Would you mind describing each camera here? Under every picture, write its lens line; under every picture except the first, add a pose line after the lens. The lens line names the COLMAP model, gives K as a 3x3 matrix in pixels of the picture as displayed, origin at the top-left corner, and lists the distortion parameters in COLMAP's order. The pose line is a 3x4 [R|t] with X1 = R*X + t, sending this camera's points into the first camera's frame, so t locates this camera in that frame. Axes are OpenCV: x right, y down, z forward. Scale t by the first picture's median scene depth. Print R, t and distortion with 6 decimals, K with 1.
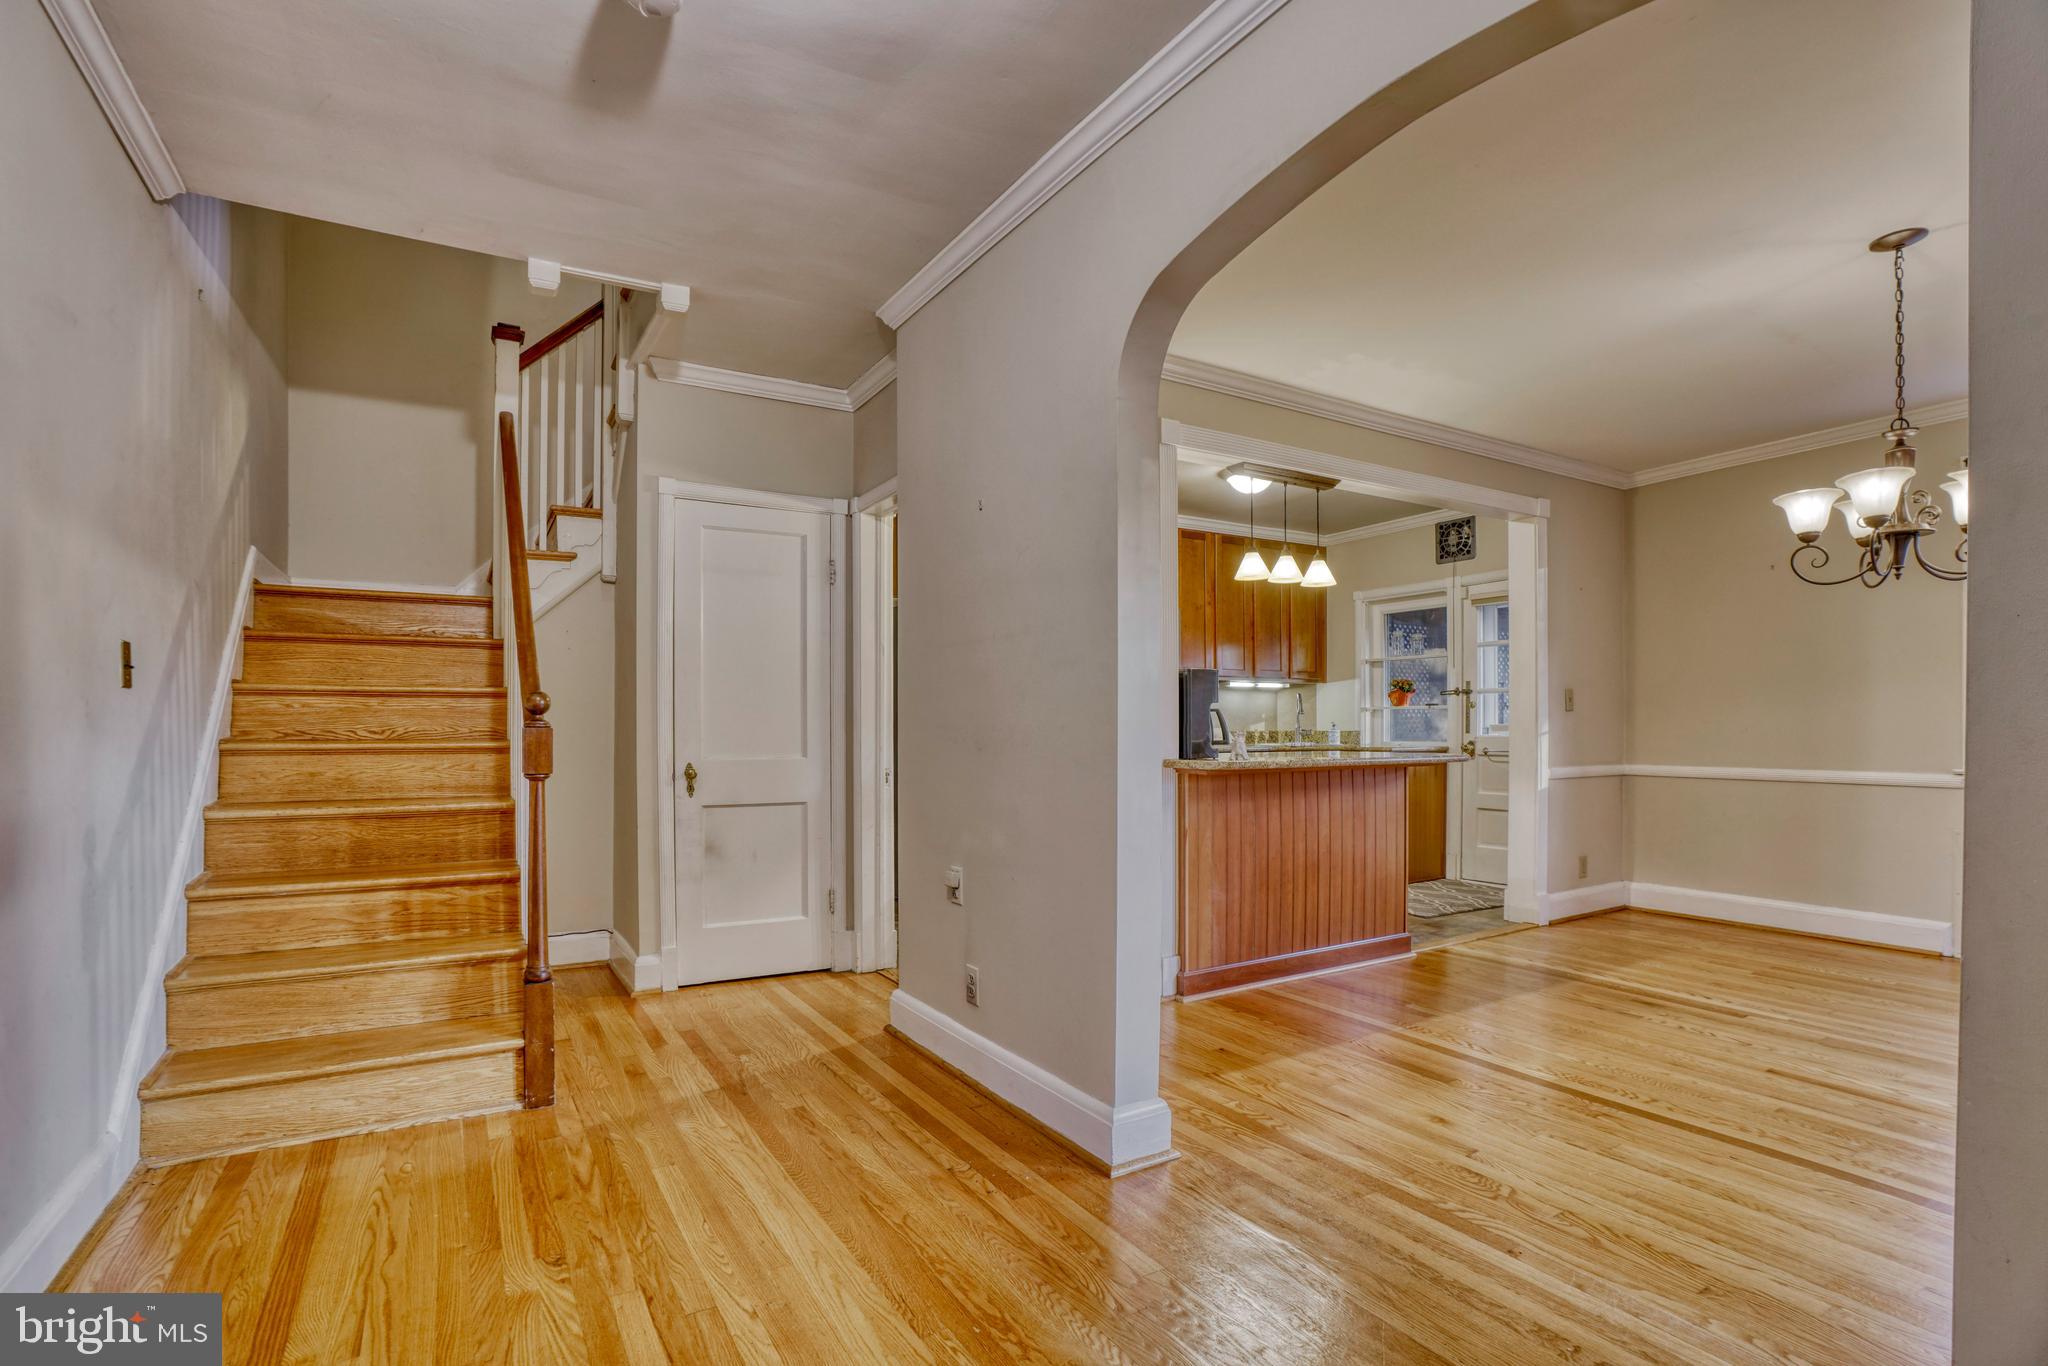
lens RADIAL K [[953.5, 0, 999.1], [0, 953.5, 717.1], [0, 0, 1]] dist [-0.061993, 0.024366]
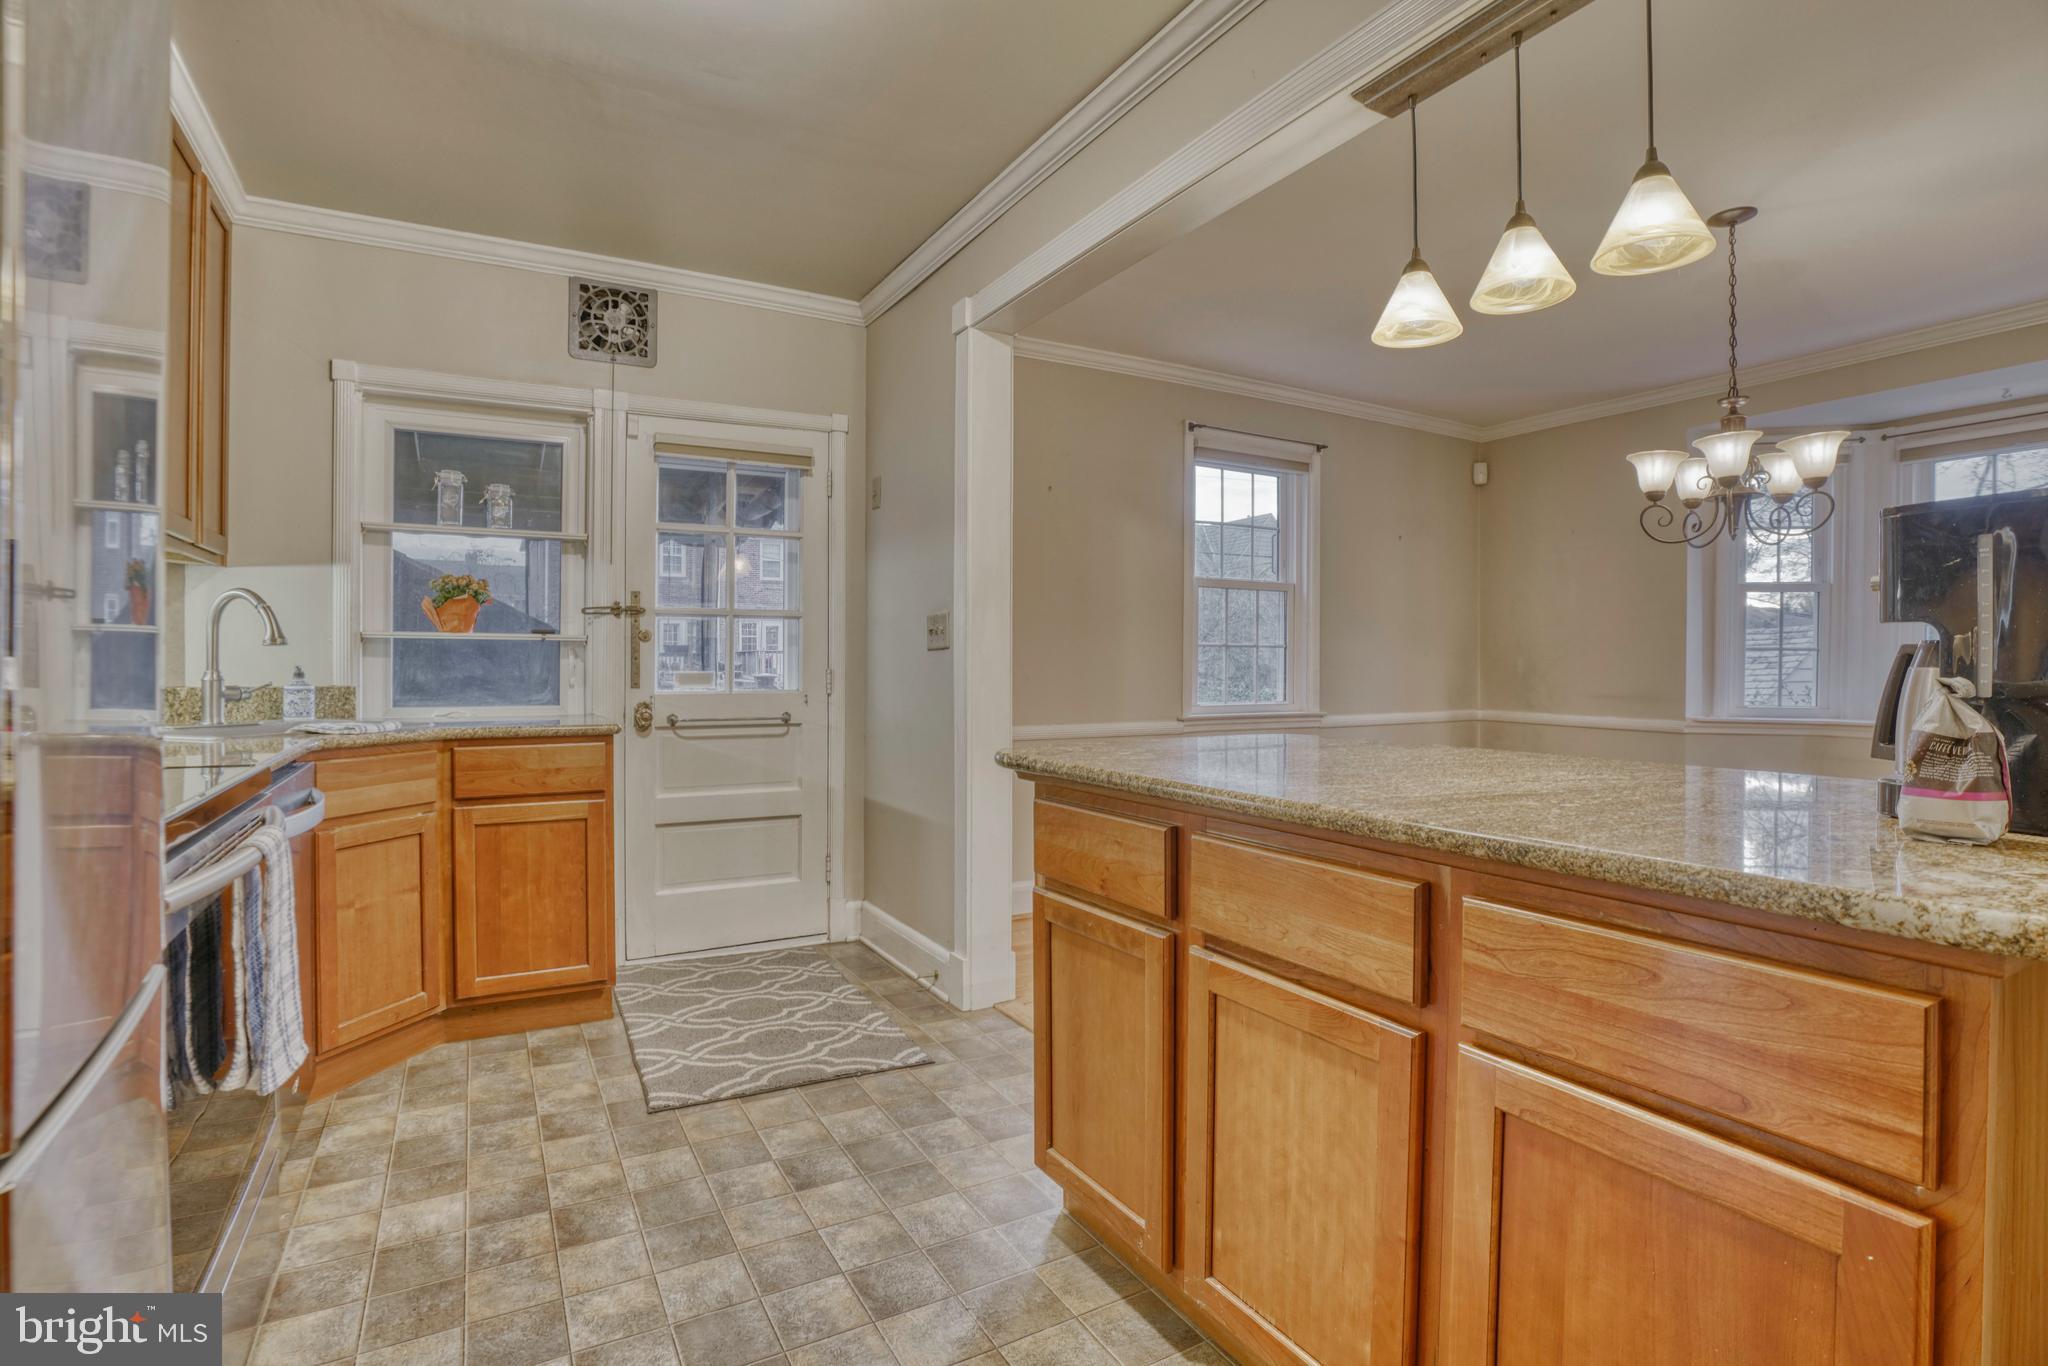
lens RADIAL K [[974.6, 0, 995.8], [0, 974.6, 684.7], [0, 0, 1]] dist [-0.069918, 0.031189]
pose [[0.021167, -0.018454, 0.999606, -0.073514], [-0.014405, 0.999720, 0.018761, 0.002285], [-0.999672, -0.014796, 0.020895, 1.186742]]
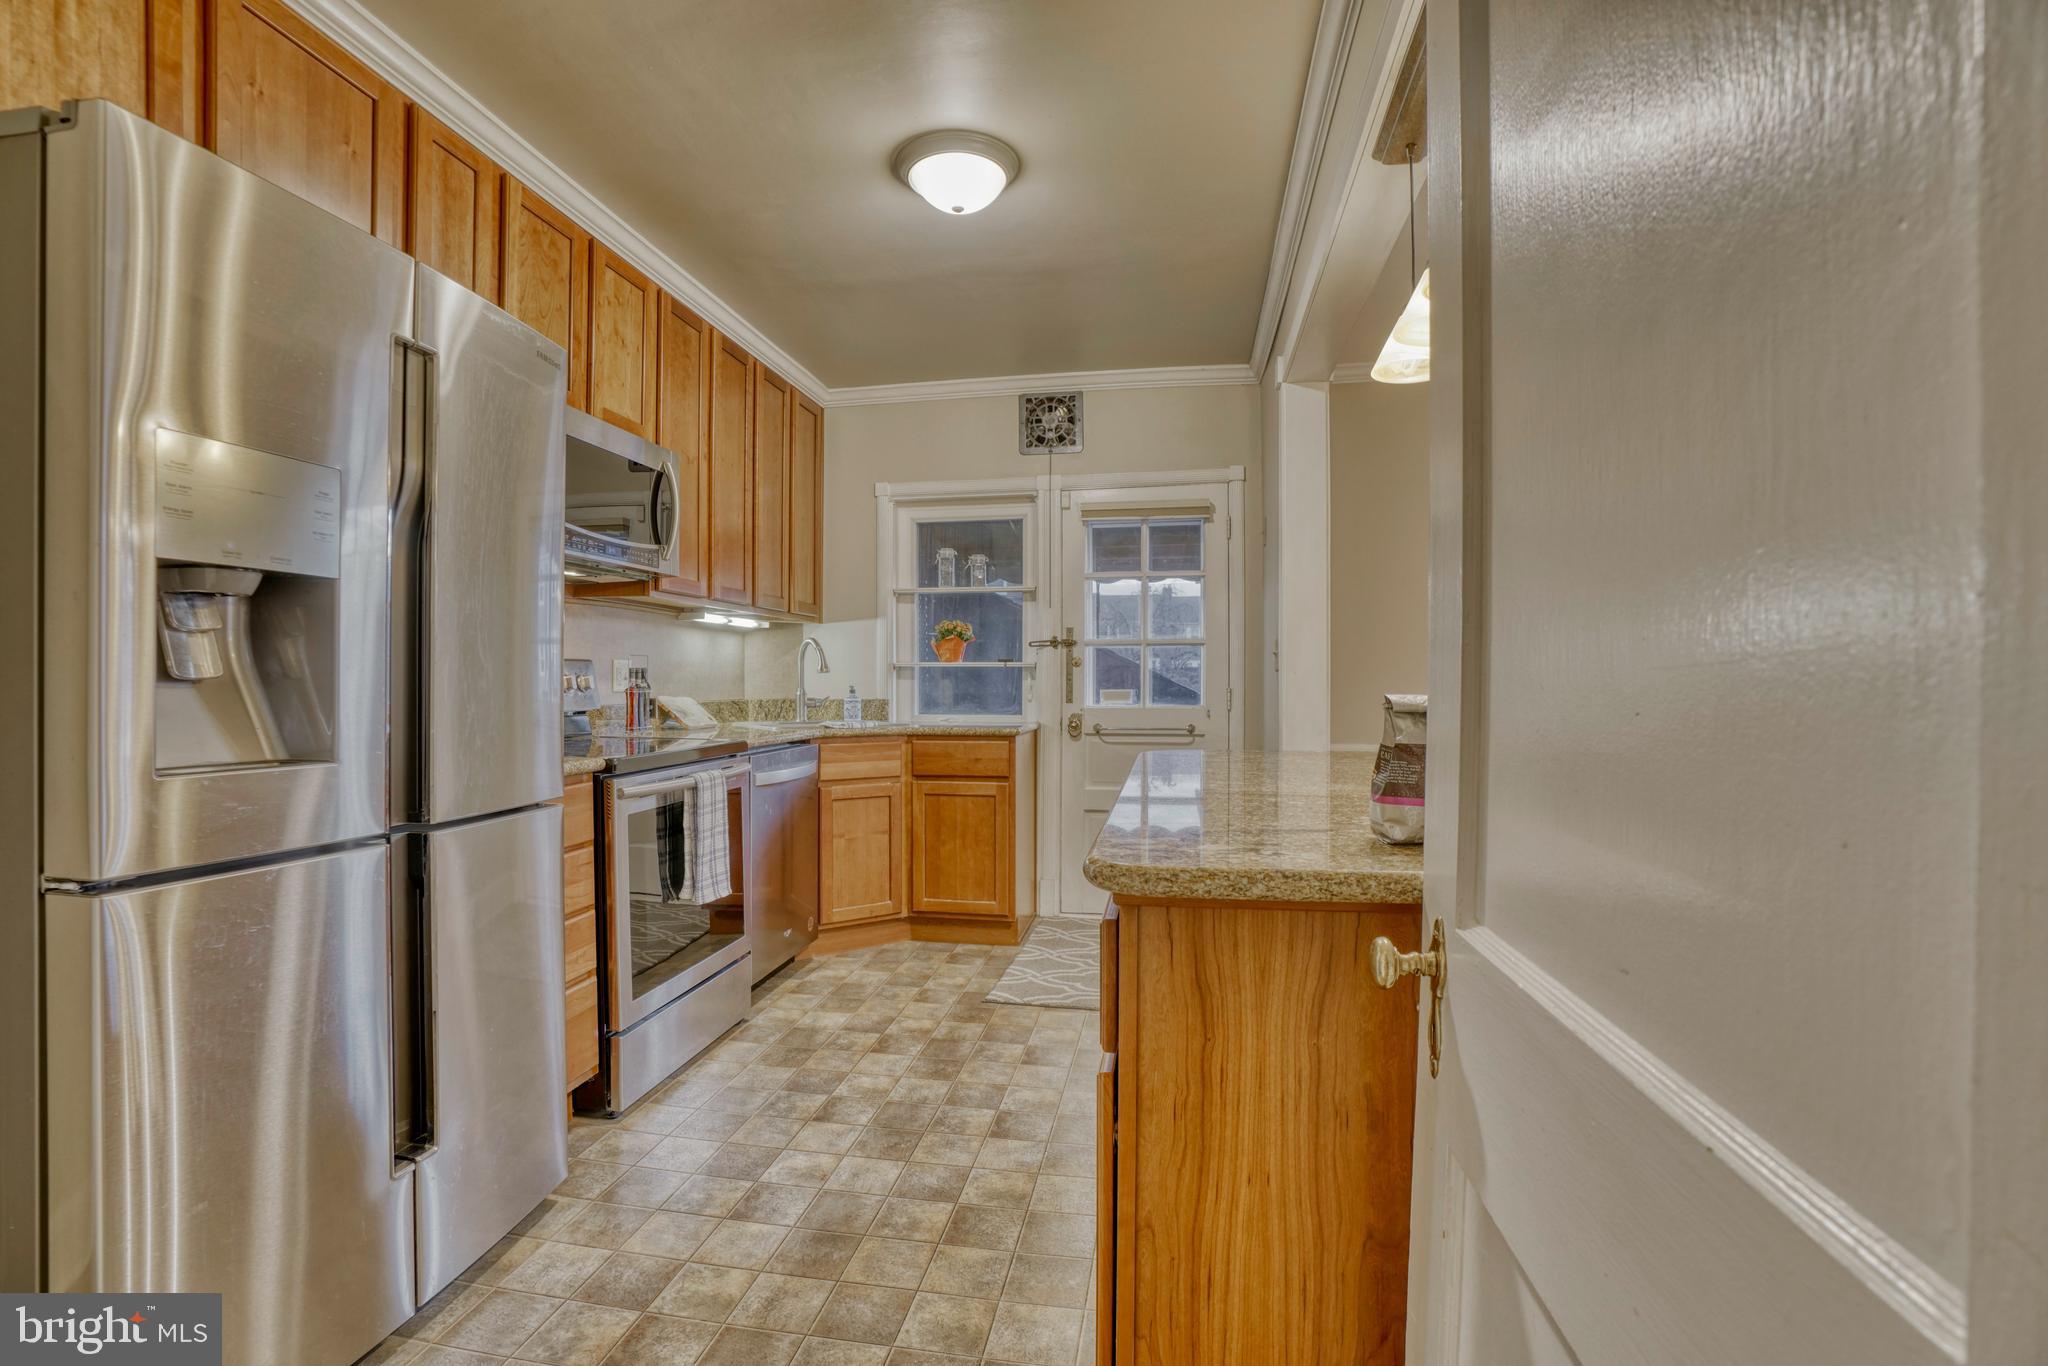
lens RADIAL K [[953.5, 0, 999.1], [0, 953.5, 717.1], [0, 0, 1]] dist [-0.061993, 0.024366]
pose [[0.650340, -0.023767, 0.759271, -0.105317], [-0.010262, 0.999144, 0.040065, -0.000657], [-0.759574, -0.033848, 0.649540, 0.882034]]
